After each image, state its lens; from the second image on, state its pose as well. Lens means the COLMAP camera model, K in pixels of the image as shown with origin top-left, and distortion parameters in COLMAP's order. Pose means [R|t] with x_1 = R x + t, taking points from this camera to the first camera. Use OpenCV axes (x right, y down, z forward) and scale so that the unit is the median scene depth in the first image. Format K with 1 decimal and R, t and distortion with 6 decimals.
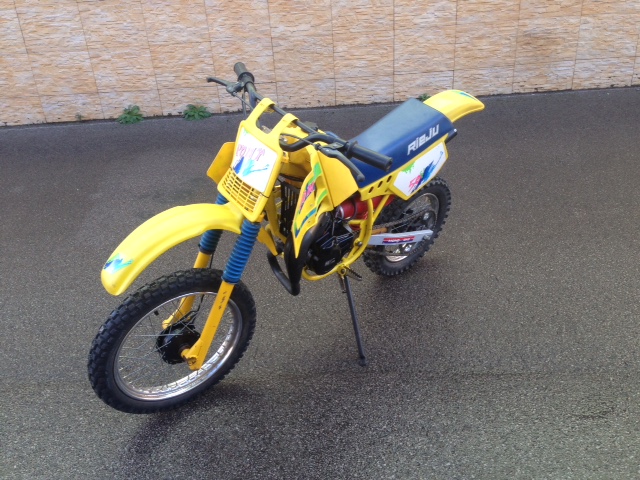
lens RADIAL K [[595.6, 0, 326.2], [0, 595.6, 238.9], [0, 0, 1]] dist [0.140183, -0.258298]
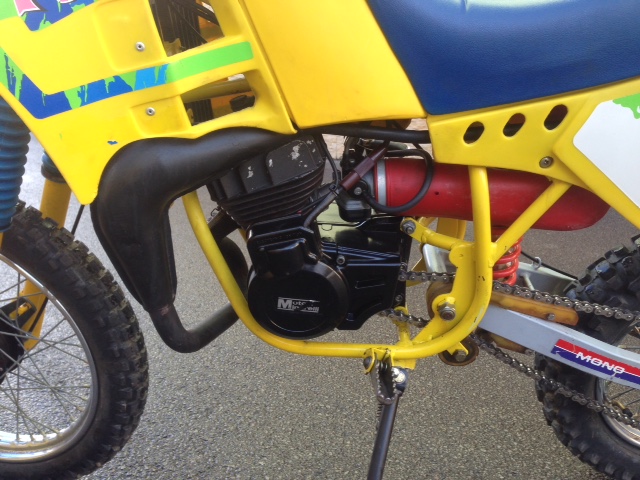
lens RADIAL K [[570.1, 0, 341.9], [0, 570.1, 240.8], [0, 0, 1]] dist [0.153458, -0.209607]
pose [[0.713729, 0.214773, -0.666681, 0.194750], [-0.361968, 0.927974, -0.088563, 0.018910], [0.599642, 0.304527, 0.740063, 0.600888]]
